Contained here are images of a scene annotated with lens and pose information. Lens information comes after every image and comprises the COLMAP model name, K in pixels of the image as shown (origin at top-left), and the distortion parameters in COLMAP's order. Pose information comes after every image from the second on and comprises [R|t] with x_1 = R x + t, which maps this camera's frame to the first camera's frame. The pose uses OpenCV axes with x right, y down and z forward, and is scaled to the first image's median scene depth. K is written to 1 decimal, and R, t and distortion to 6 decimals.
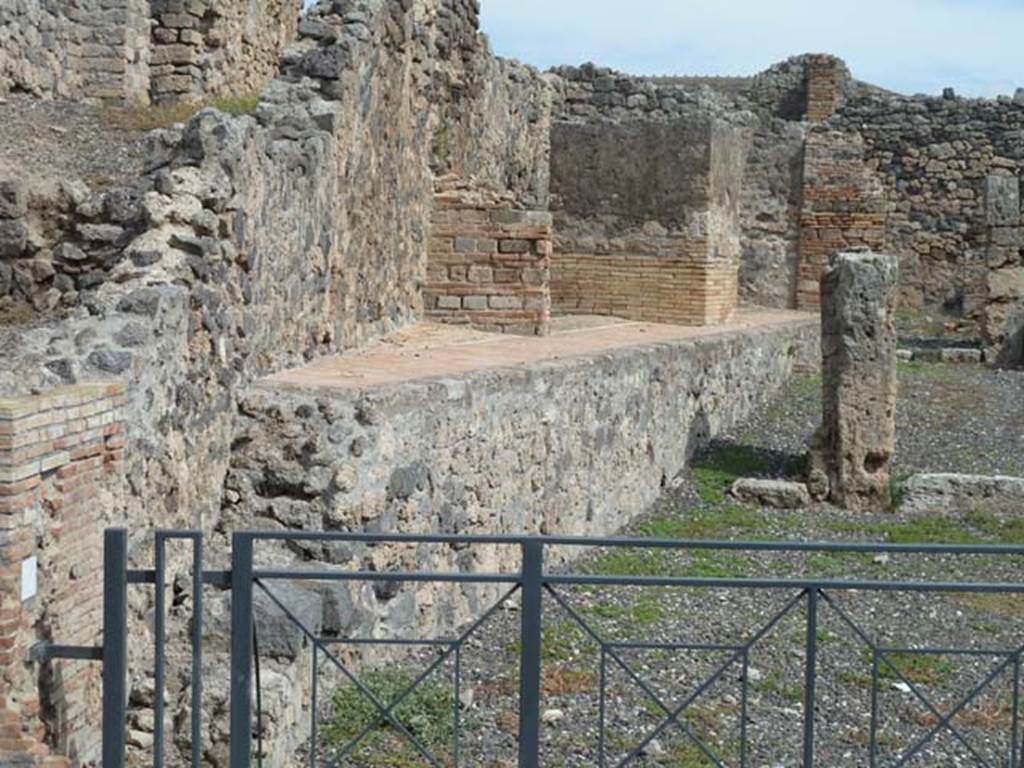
lens RADIAL K [[2173.3, 0, 529.0], [0, 2173.3, 384.4], [0, 0, 1]] dist [-0.011448, 0.211179]
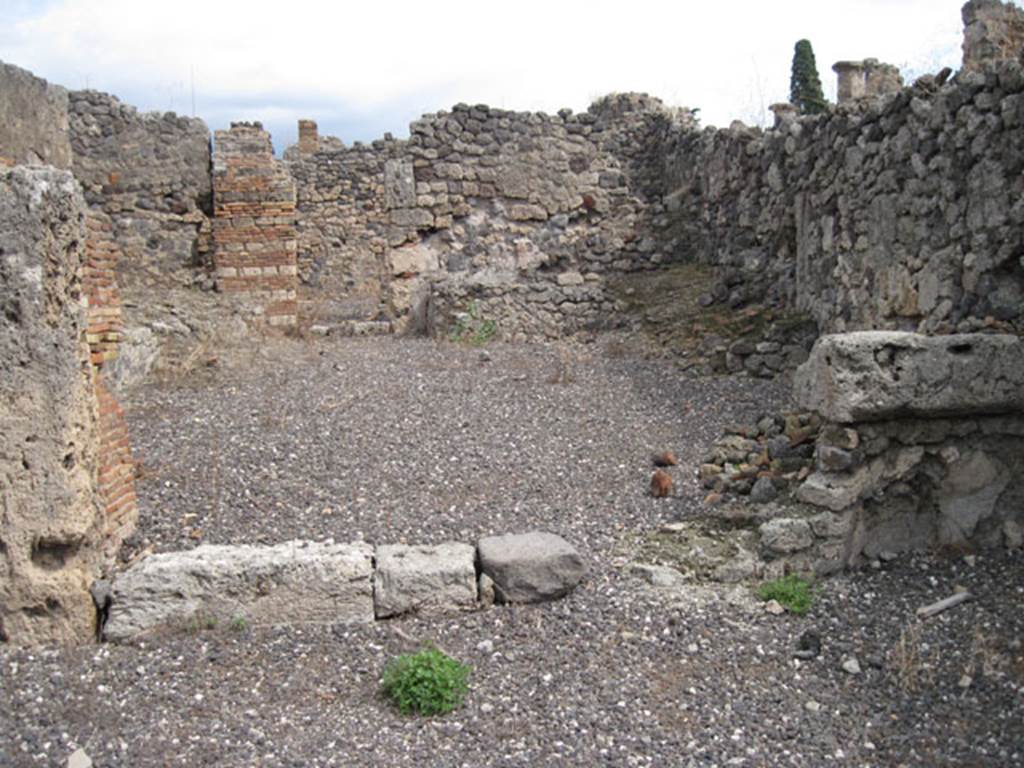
lens RADIAL K [[1042.4, 0, 510.7], [0, 1042.4, 399.0], [0, 0, 1]] dist [-0.125709, 0.055316]
pose [[0.967761, -0.075046, 0.240429, 0.212761], [0.061040, 0.996004, 0.065193, -0.011915], [-0.244361, -0.048416, 0.968475, 0.730875]]
